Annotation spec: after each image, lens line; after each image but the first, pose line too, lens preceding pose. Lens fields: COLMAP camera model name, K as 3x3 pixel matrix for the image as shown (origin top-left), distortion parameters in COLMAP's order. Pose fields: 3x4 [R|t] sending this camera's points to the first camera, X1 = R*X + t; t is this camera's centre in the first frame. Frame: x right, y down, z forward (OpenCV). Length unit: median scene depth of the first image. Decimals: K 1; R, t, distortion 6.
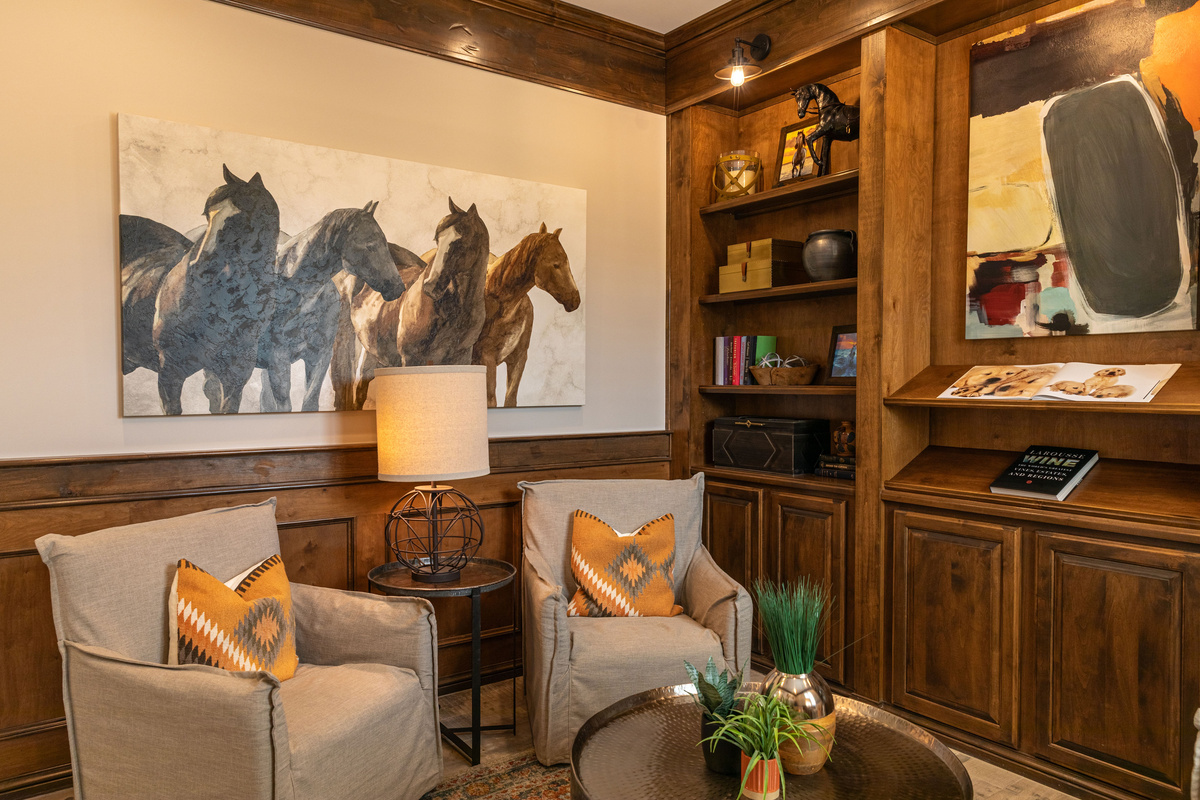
lens RADIAL K [[799.2, 0, 590.0], [0, 799.2, 400.9], [0, 0, 1]] dist [0.015472, -0.004584]
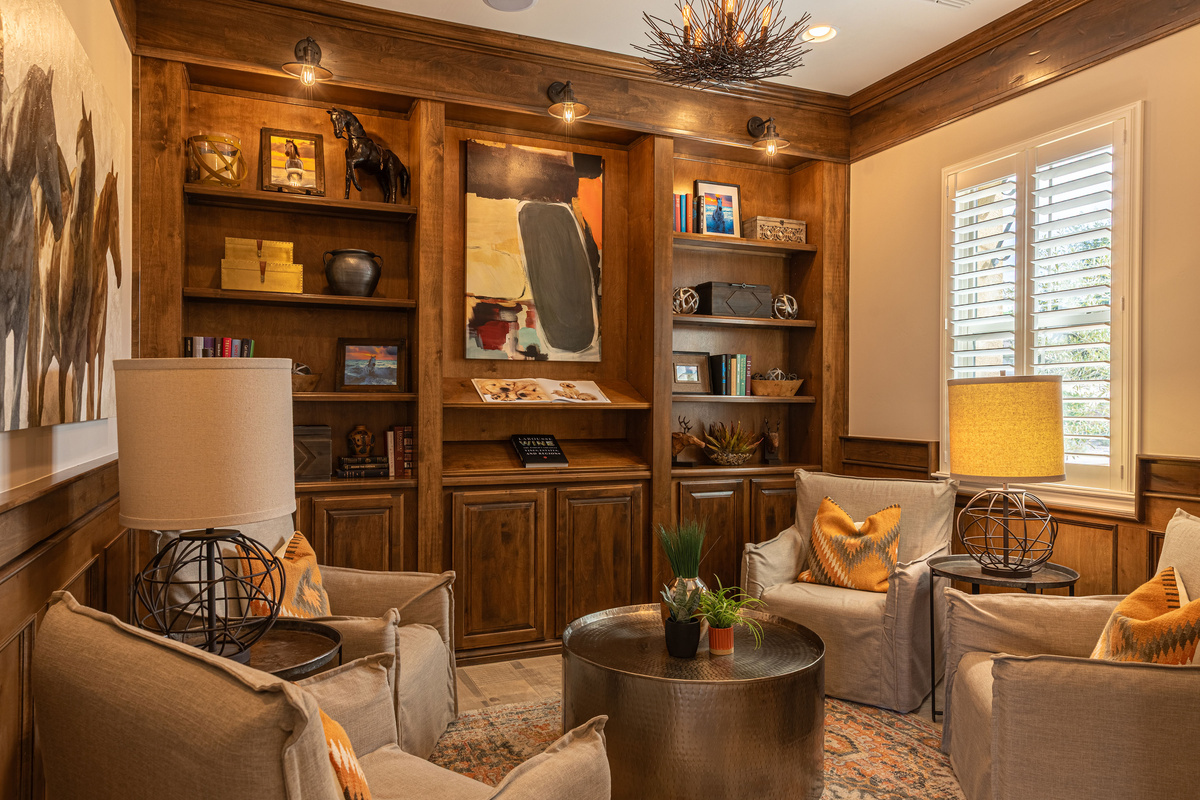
lens RADIAL K [[799.2, 0, 588.1], [0, 799.2, 399.8], [0, 0, 1]] dist [0.015472, -0.004584]
pose [[0.232373, 0.003168, 0.972622, -0.813186], [0.020609, 0.999754, -0.008180, 0.006808], [-0.972408, 0.021945, 0.232250, 0.529778]]
